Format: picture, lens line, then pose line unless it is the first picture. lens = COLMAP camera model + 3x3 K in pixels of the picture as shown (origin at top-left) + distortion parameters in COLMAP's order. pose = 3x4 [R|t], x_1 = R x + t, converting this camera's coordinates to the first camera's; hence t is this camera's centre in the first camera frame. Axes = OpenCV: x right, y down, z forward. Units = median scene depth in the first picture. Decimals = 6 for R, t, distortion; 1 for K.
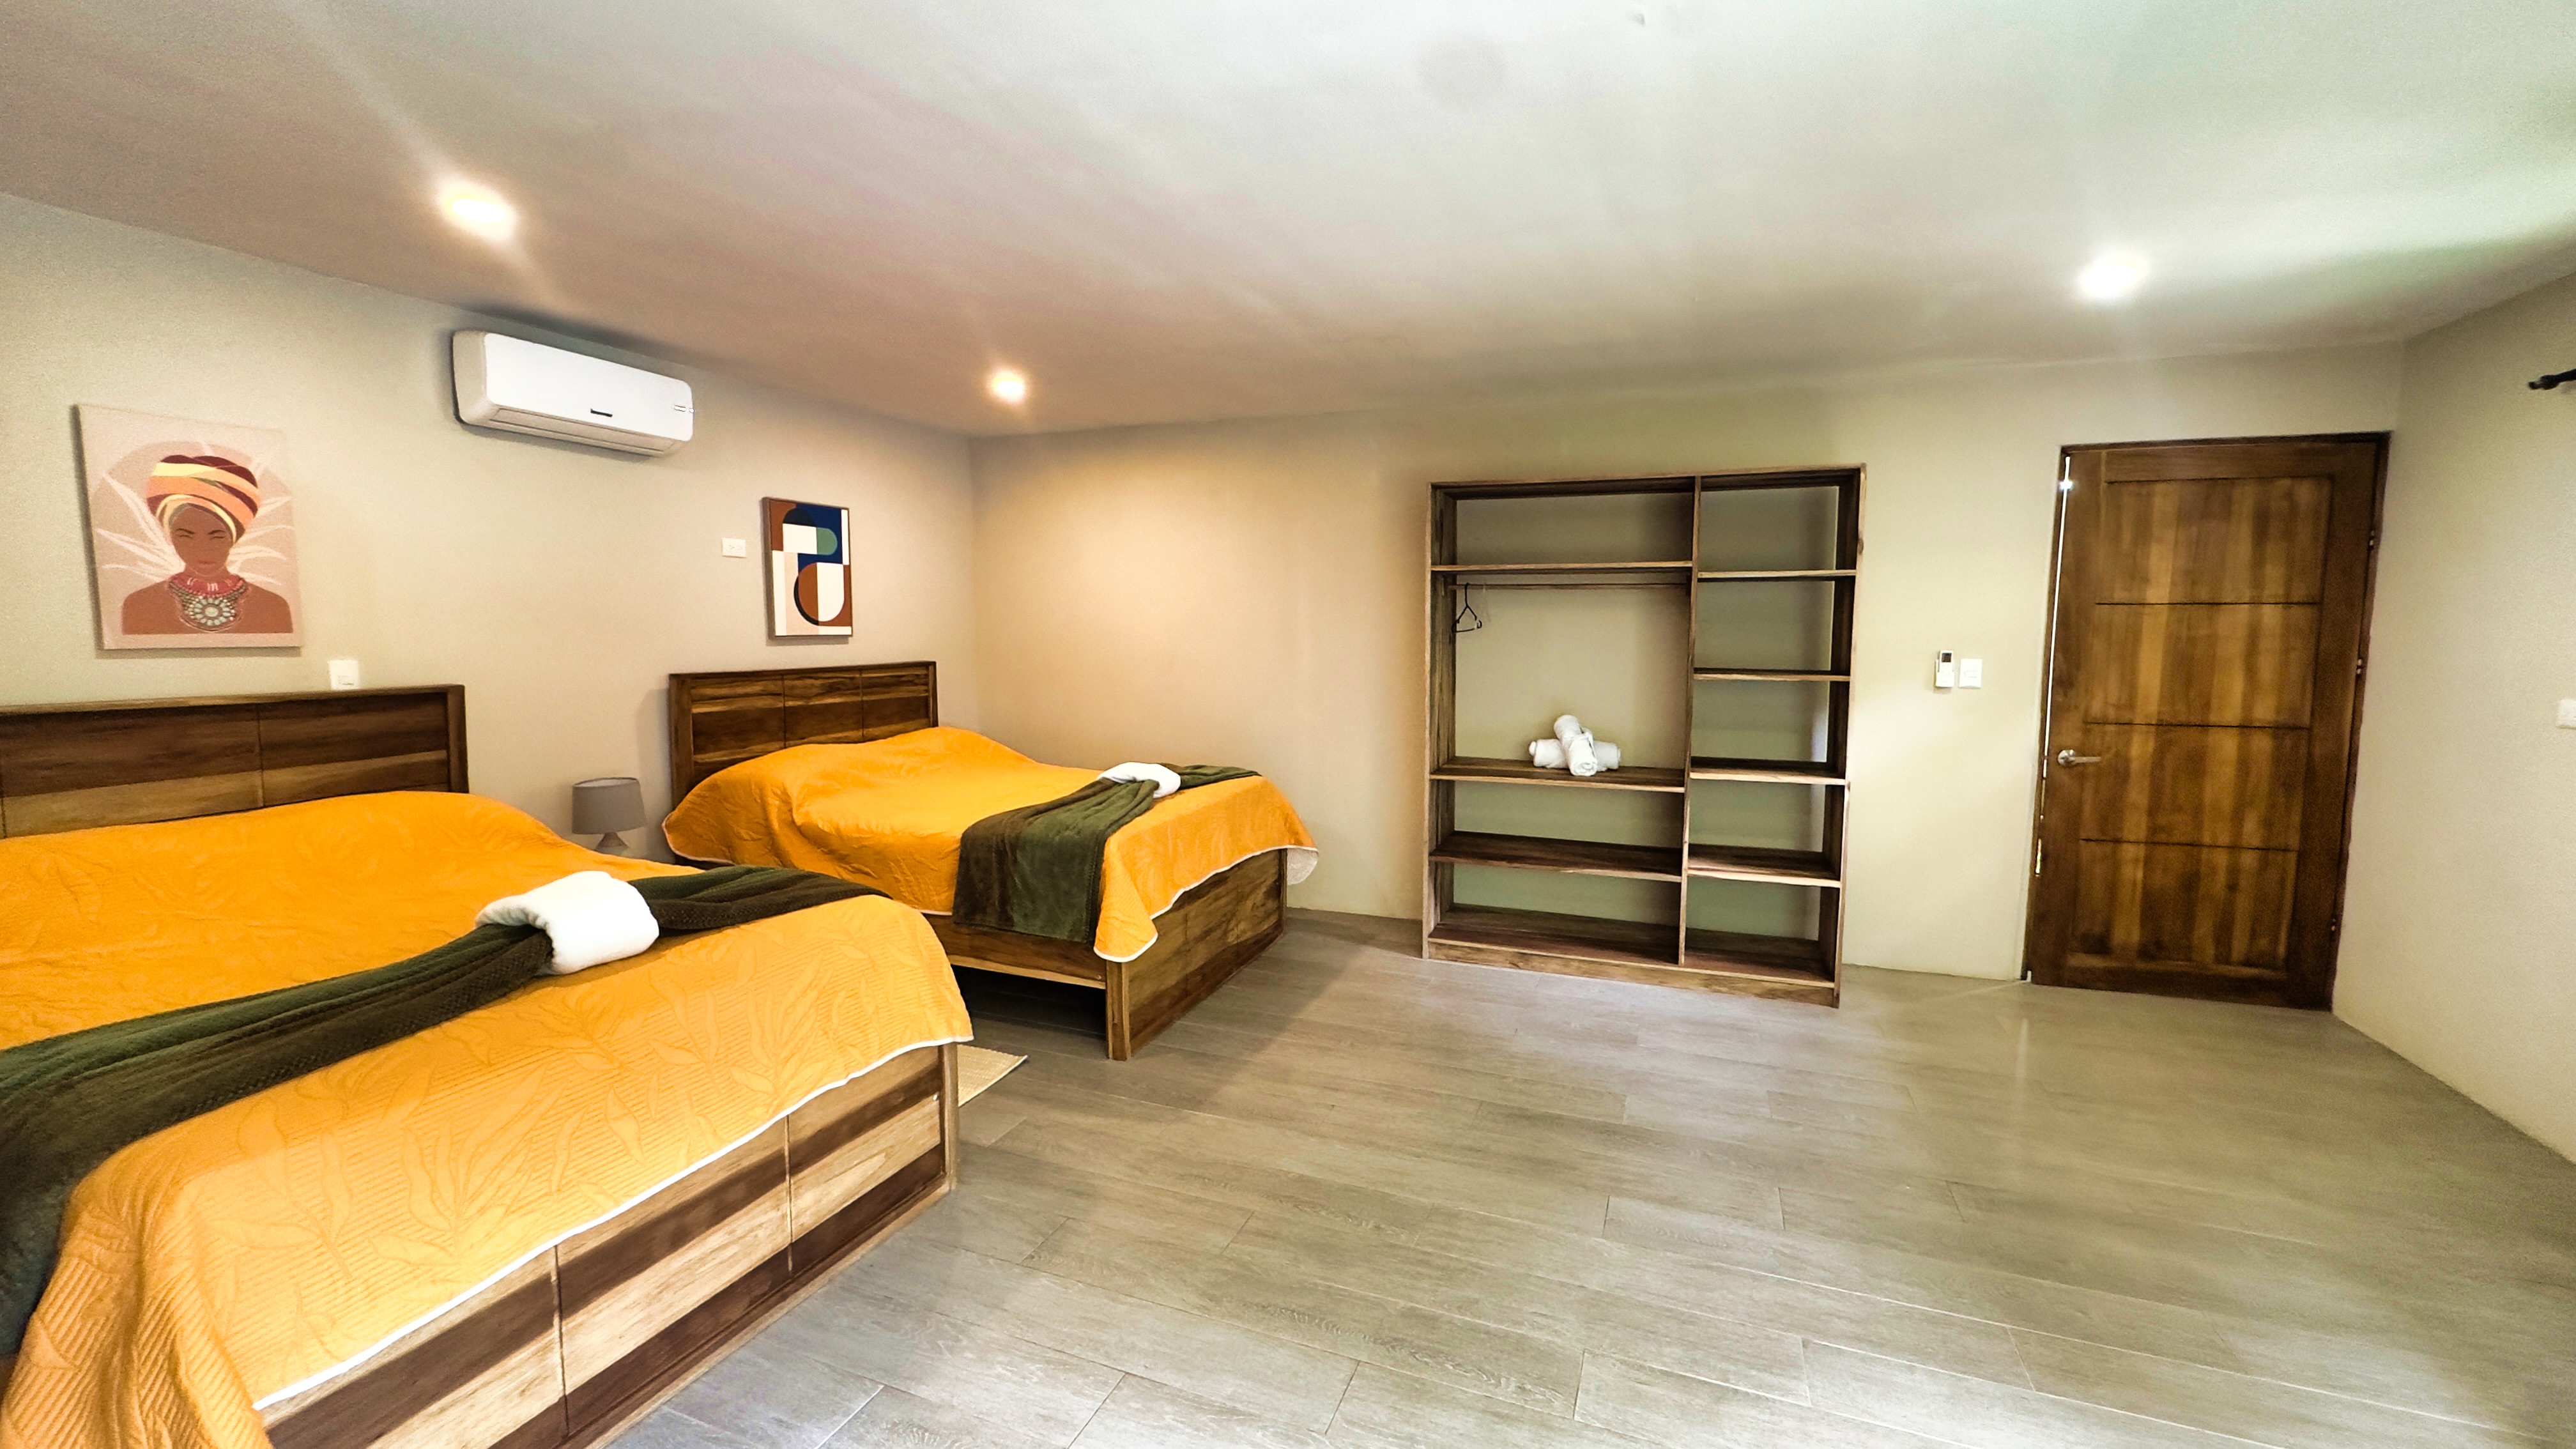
lens RADIAL K [[1035.7, 0, 1288.0], [0, 1035.7, 724.5], [0, 0, 1]] dist [0.000735, 0.000223]
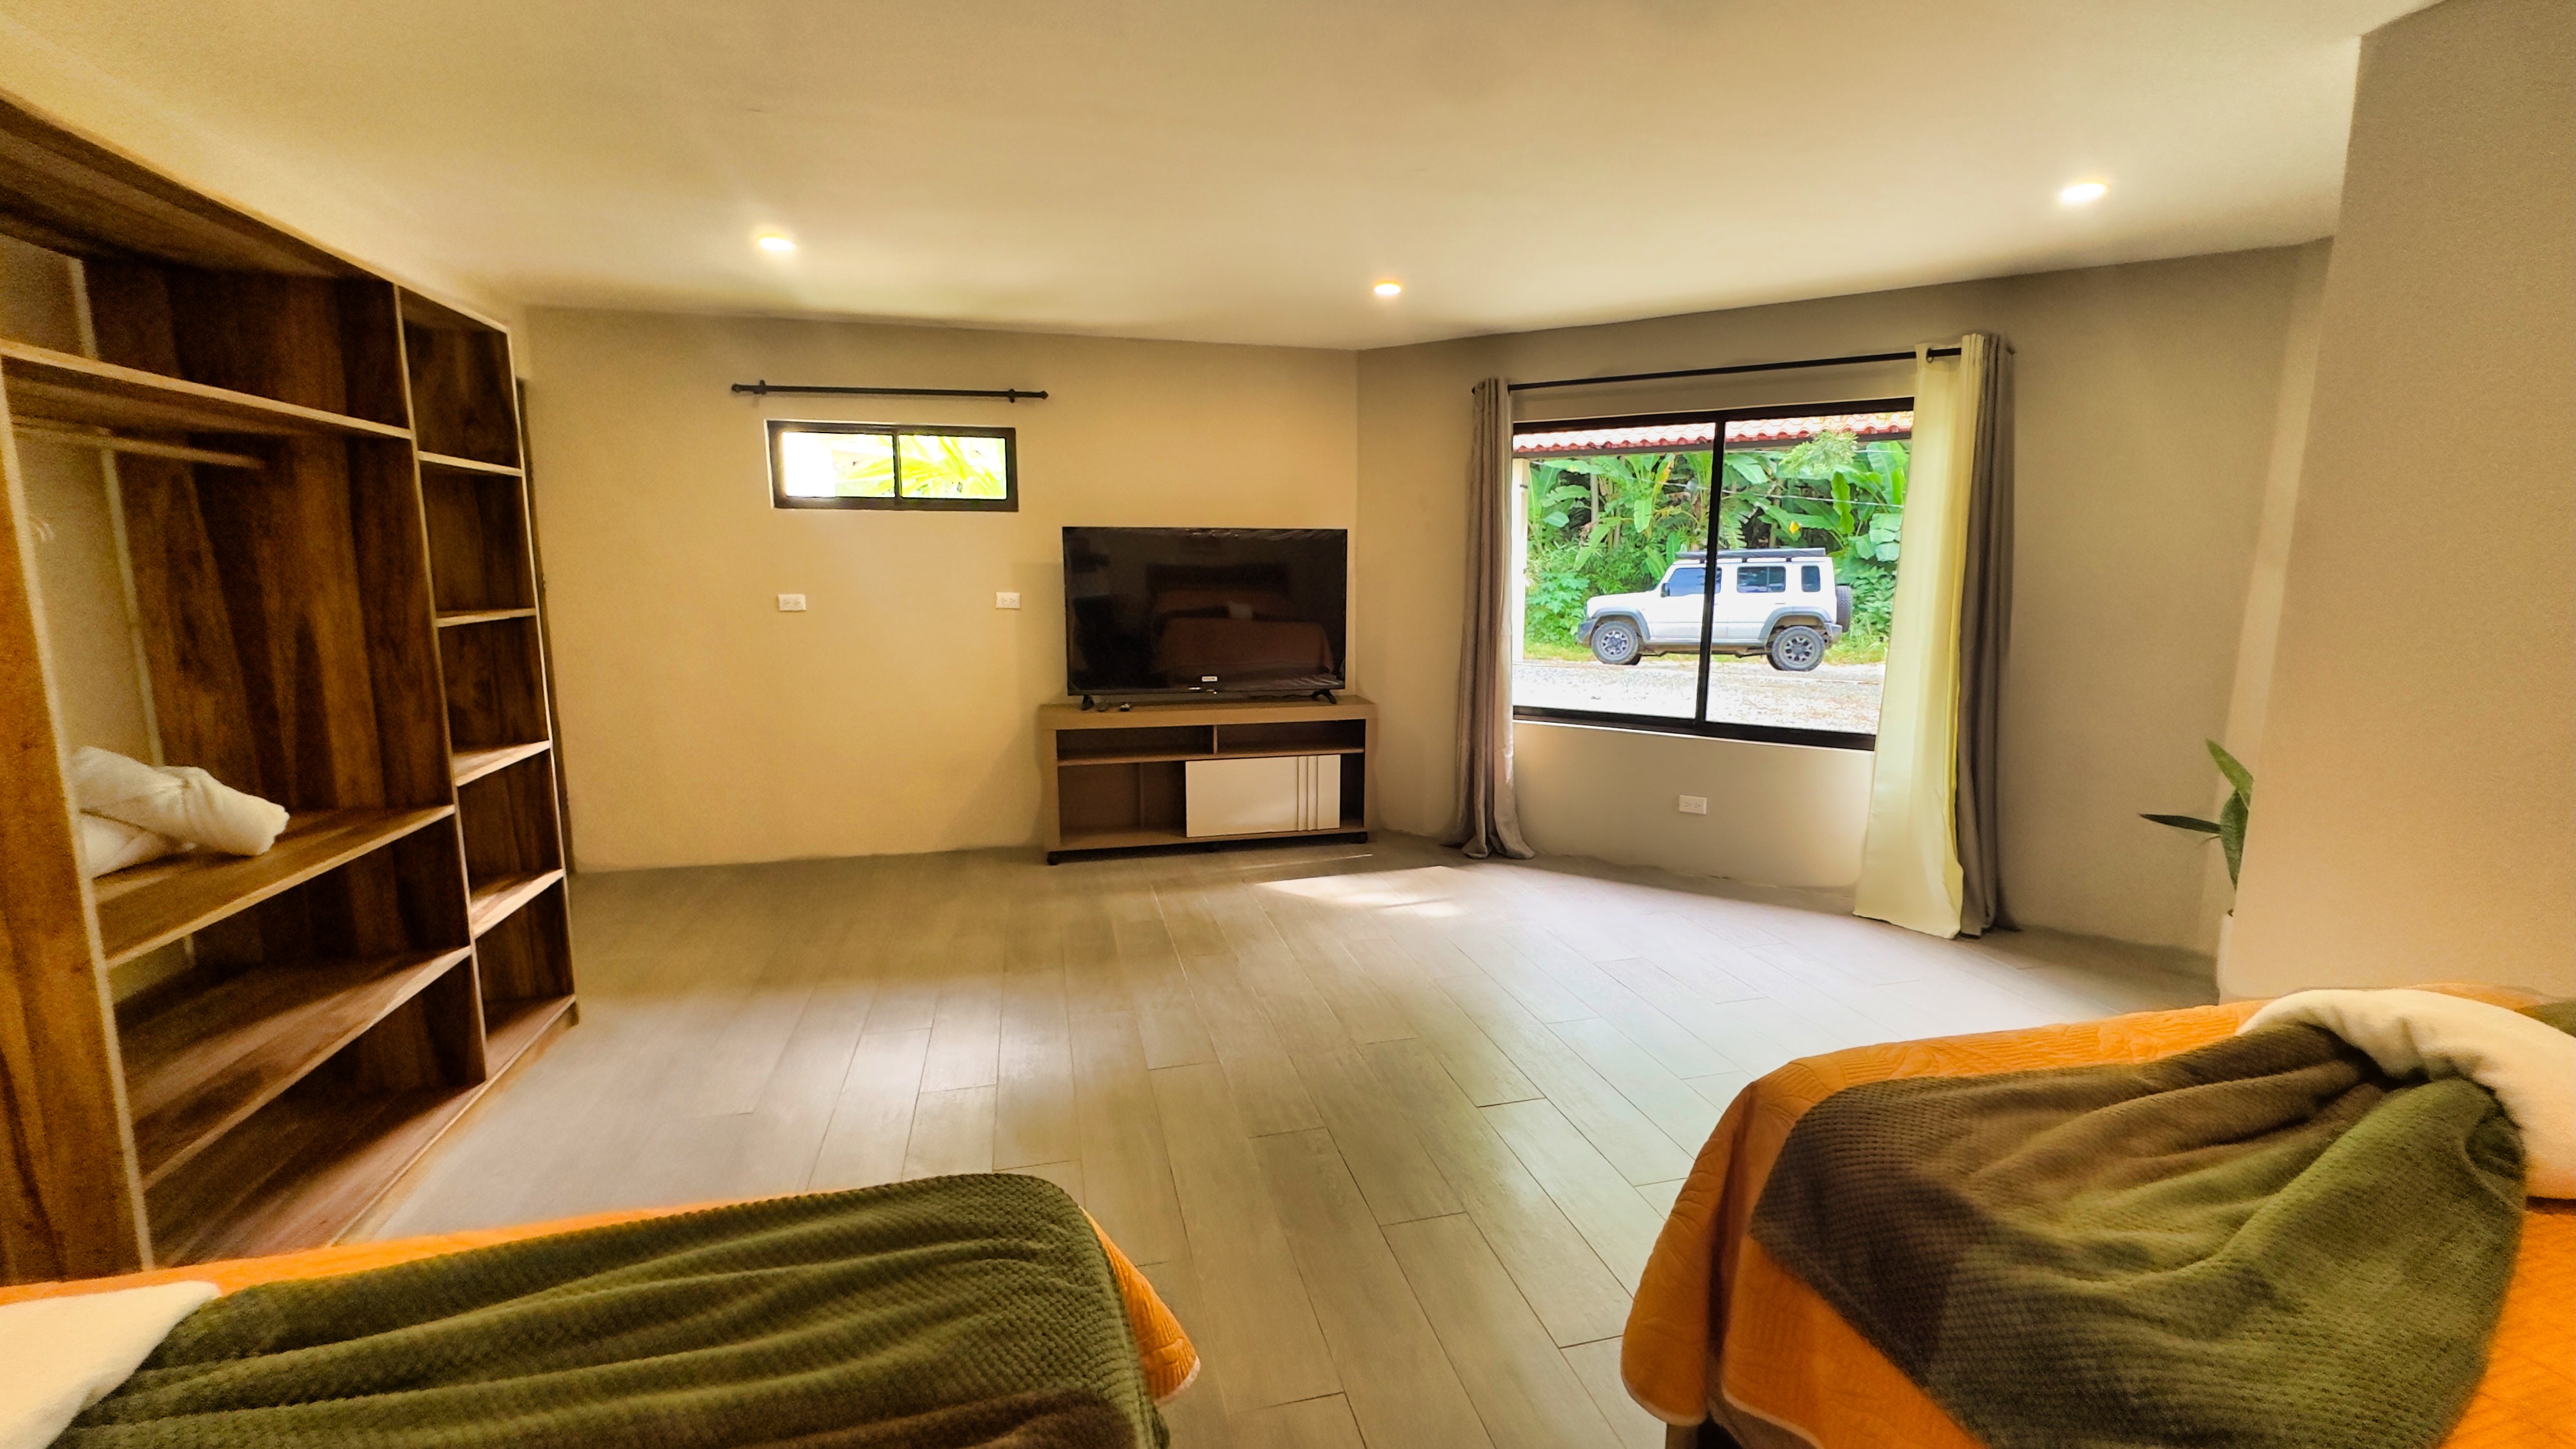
lens RADIAL K [[1035.7, 0, 1288.0], [0, 1035.7, 724.5], [0, 0, 1]] dist [0.000735, 0.000223]
pose [[-0.583907, -0.131600, 0.801083, -0.420977], [0.071942, 0.974503, 0.212527, -0.086881], [-0.808626, 0.181728, -0.559552, 0.985455]]
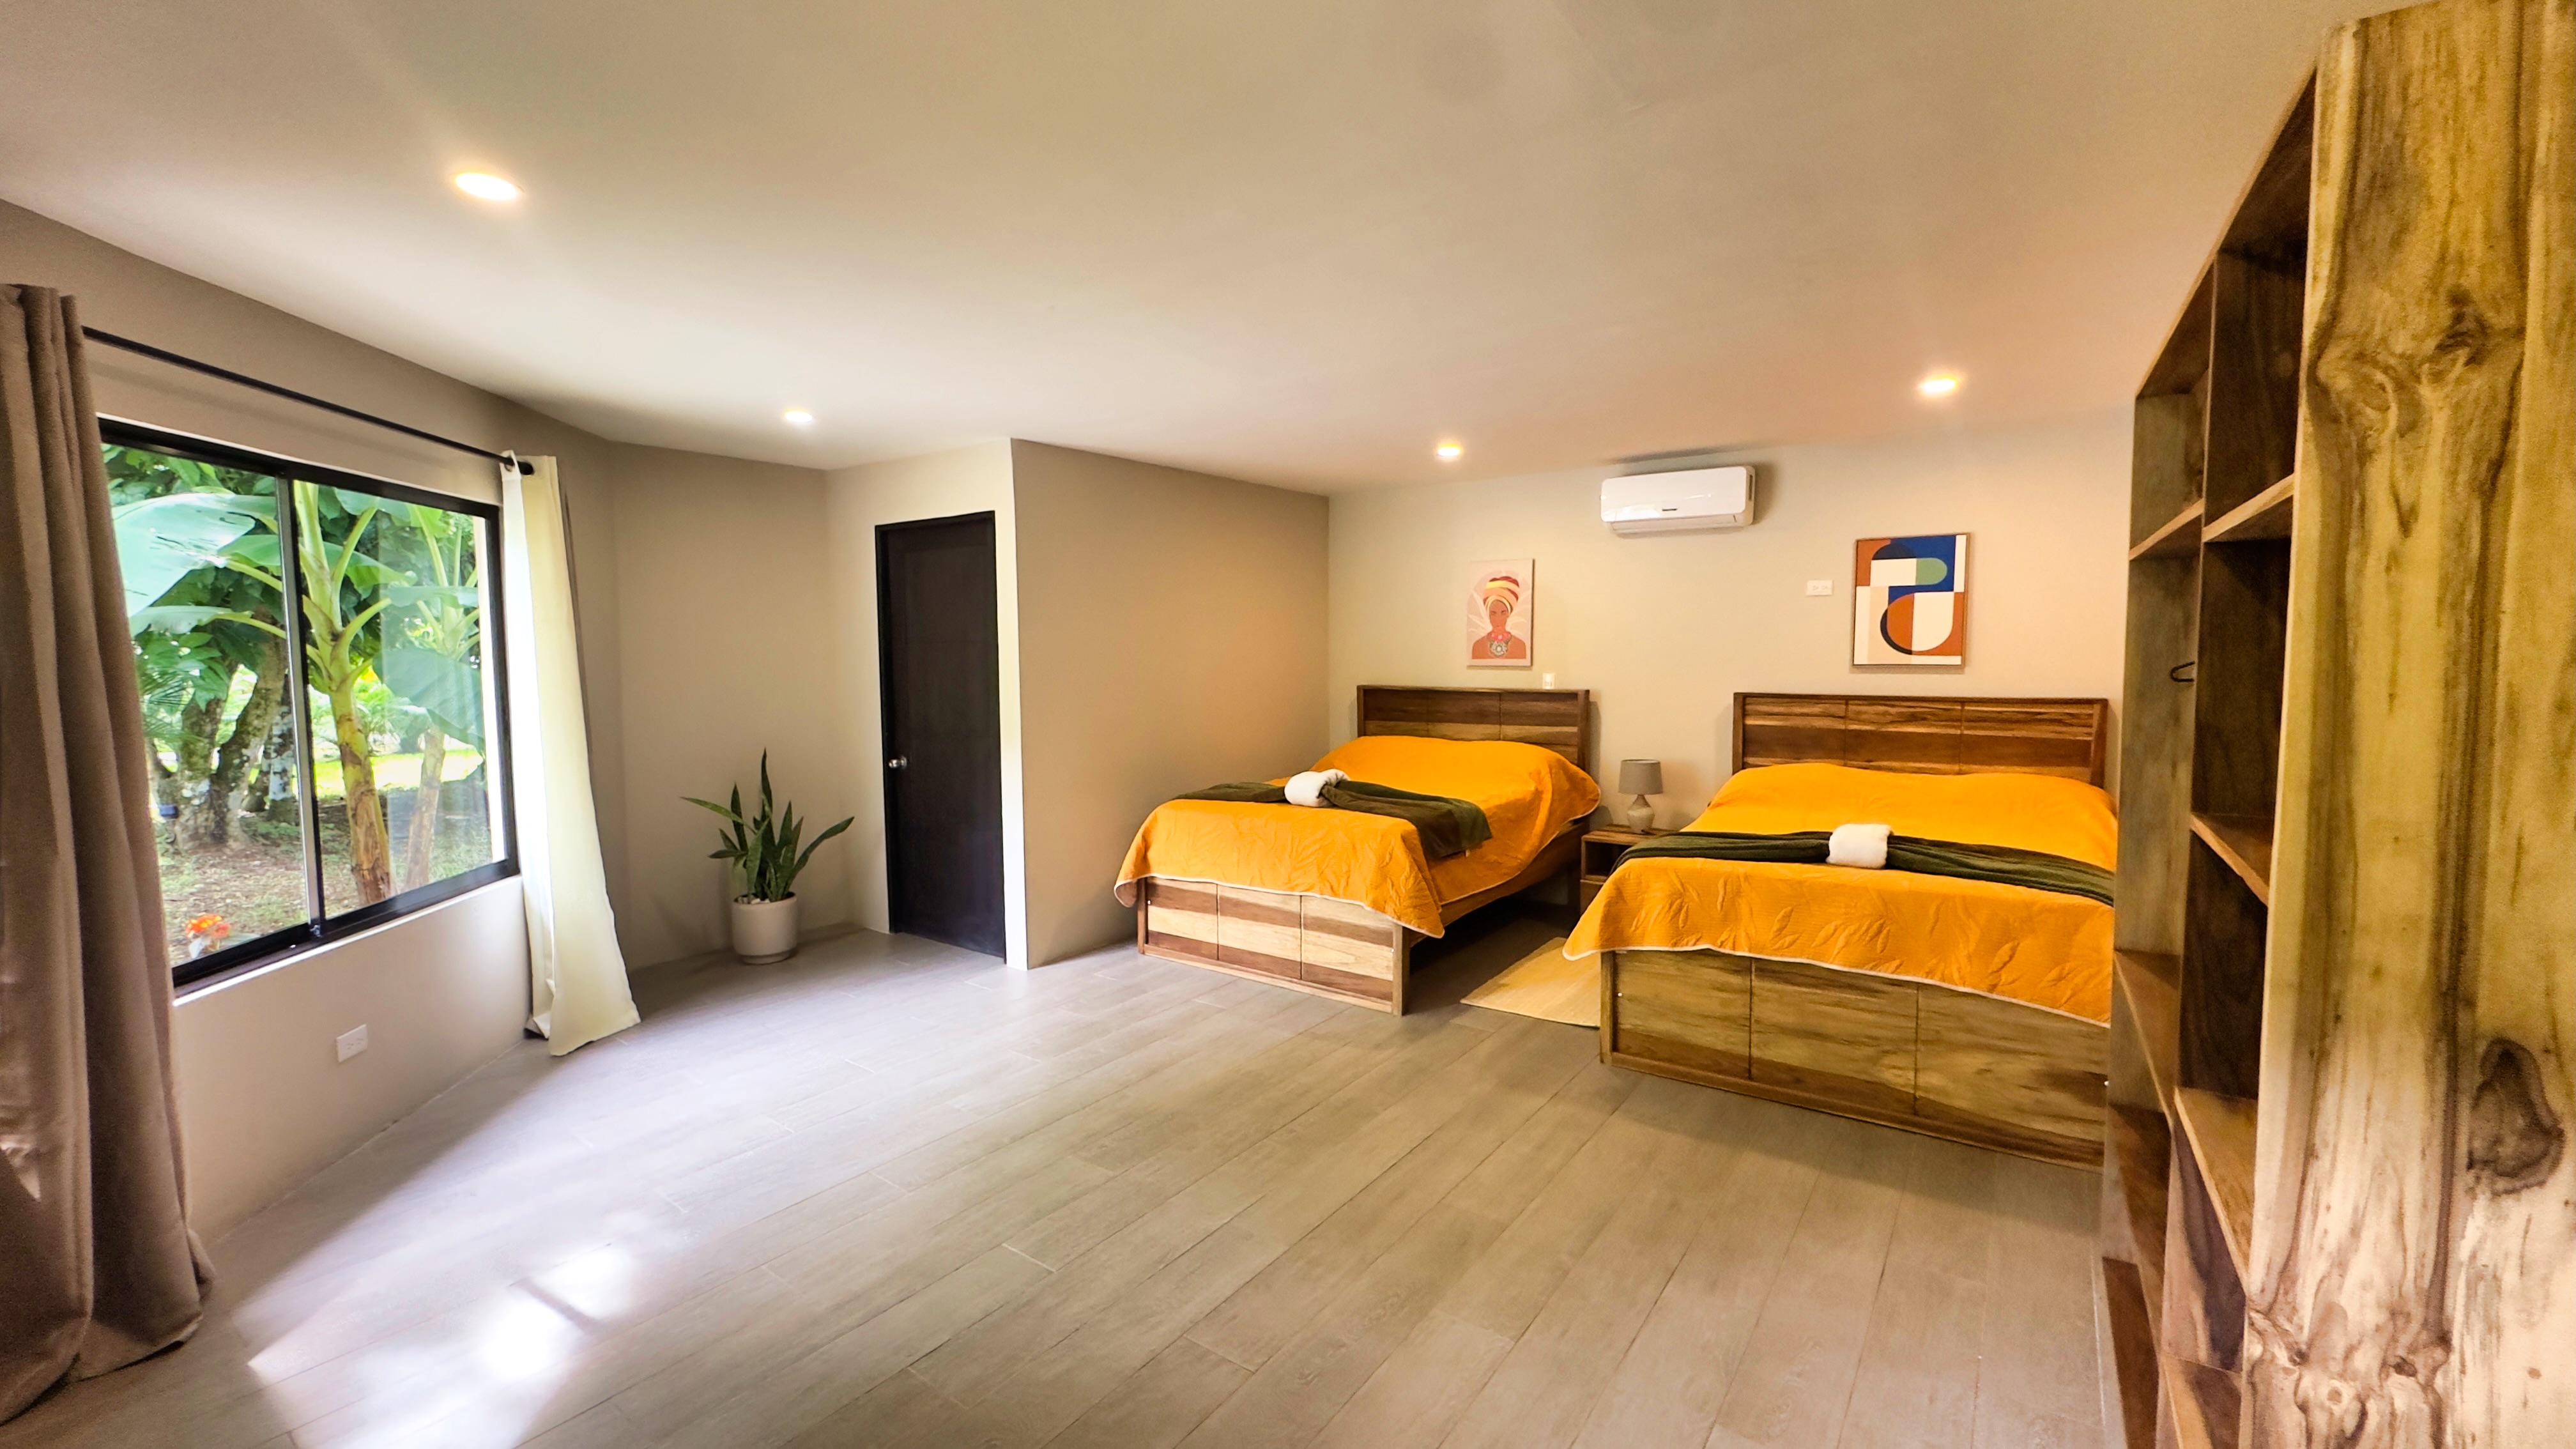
lens RADIAL K [[1035.7, 0, 1288.0], [0, 1035.7, 724.5], [0, 0, 1]] dist [0.000735, 0.000223]
pose [[-0.246906, 0.073117, -0.966277, 0.844323], [-0.086410, 0.991516, 0.097106, -0.090996], [0.965179, 0.107472, -0.238494, 0.812473]]
